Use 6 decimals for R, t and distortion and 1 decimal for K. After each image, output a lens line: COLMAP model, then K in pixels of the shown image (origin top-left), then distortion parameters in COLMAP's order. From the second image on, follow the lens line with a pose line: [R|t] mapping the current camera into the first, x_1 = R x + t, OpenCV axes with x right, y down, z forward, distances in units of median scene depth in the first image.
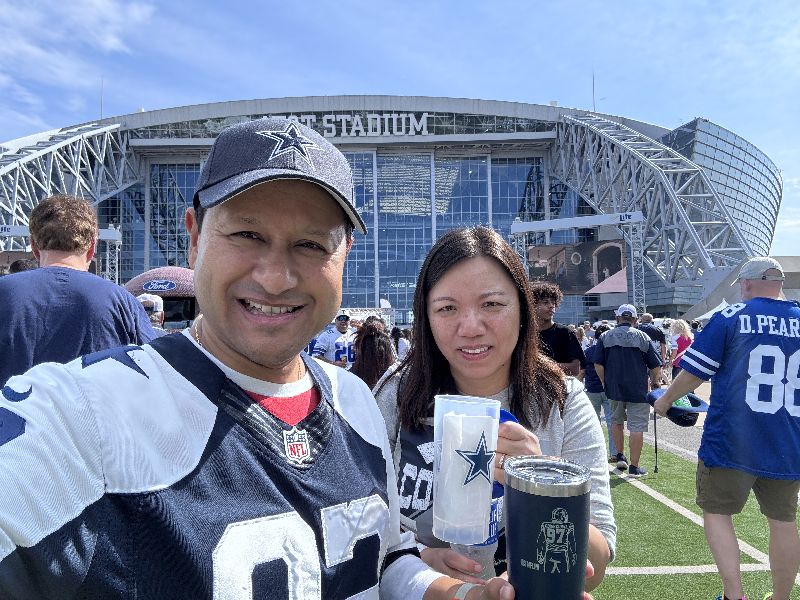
lens RADIAL K [[545.9, 0, 398.7], [0, 545.9, 315.7], [0, 0, 1]] dist [0.040022, -0.002345]
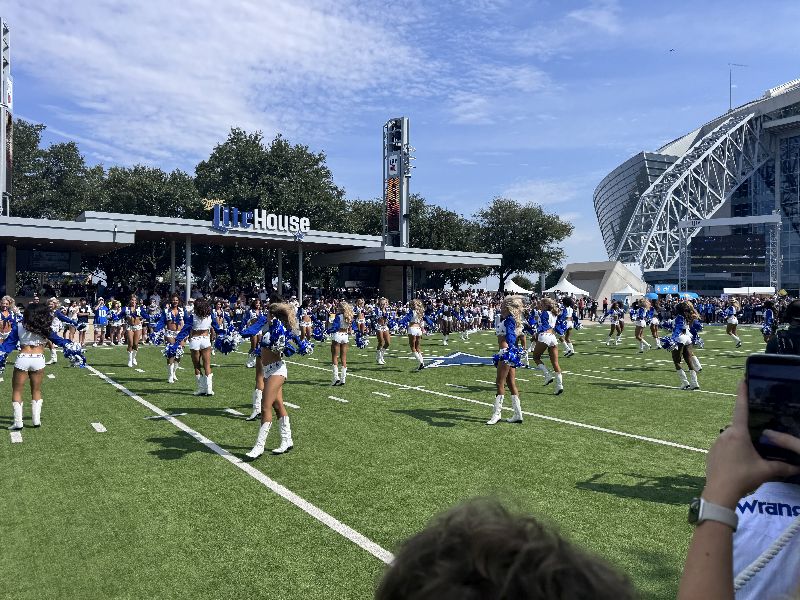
lens RADIAL K [[566.9, 0, 397.1], [0, 566.9, 286.2], [0, 0, 1]] dist [0.063359, -0.070118]
pose [[0.588663, 0.004342, -0.808367, 0.032671], [0.025662, 0.999381, 0.024055, -0.029829], [0.807971, -0.034905, 0.588187, -0.331123]]
